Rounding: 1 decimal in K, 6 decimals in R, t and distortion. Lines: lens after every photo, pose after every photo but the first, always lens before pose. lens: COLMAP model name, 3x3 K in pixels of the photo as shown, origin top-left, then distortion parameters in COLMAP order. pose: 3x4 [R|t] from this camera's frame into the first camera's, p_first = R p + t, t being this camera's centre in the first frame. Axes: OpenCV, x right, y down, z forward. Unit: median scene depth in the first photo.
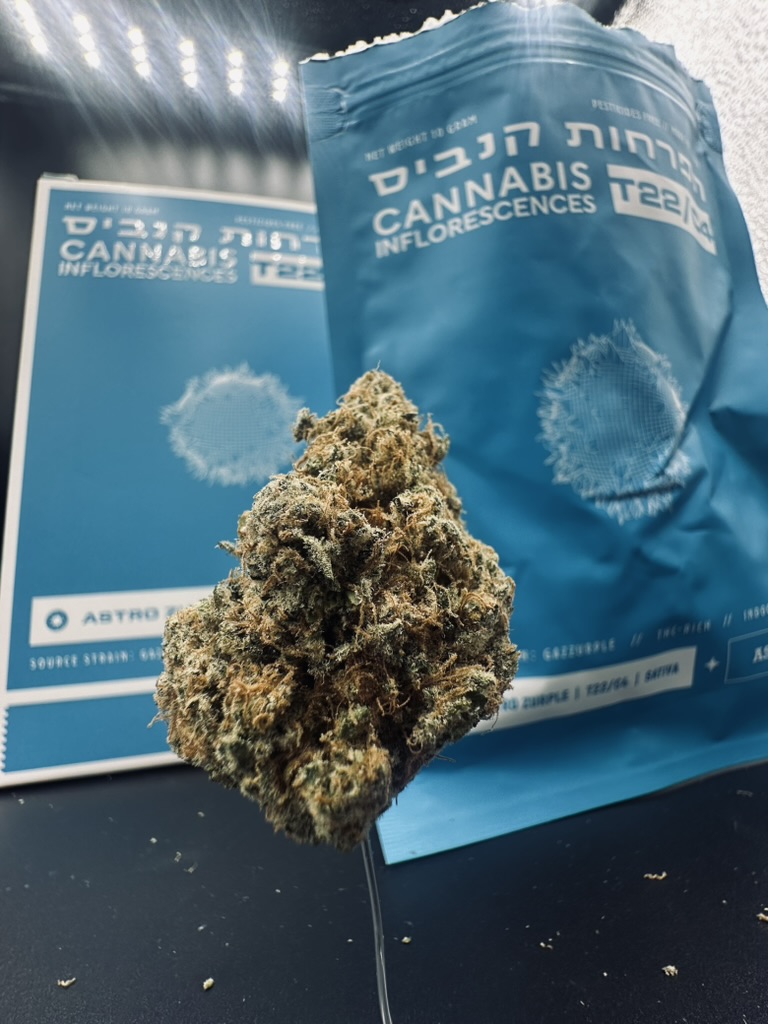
lens RADIAL K [[415.6, 0, 352.3], [0, 415.6, 513.3], [0, 0, 1]] dist [-0.000721, 0.000857]
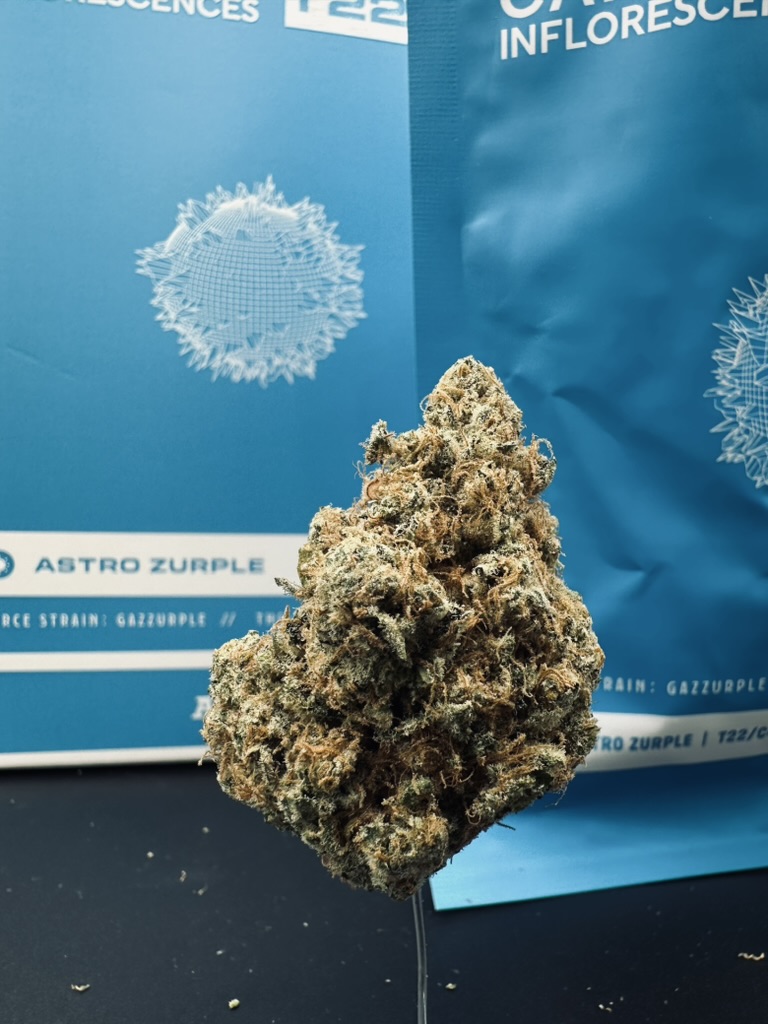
lens RADIAL K [[704.8, 0, 384.0], [0, 704.8, 512.0], [0, 0, 1]] dist [0.019127, -0.001867]
pose [[0.996281, 0.076224, -0.040173, -0.051282], [-0.066583, 0.977010, 0.202527, -0.467323], [0.054687, -0.199099, 0.978452, -0.516333]]
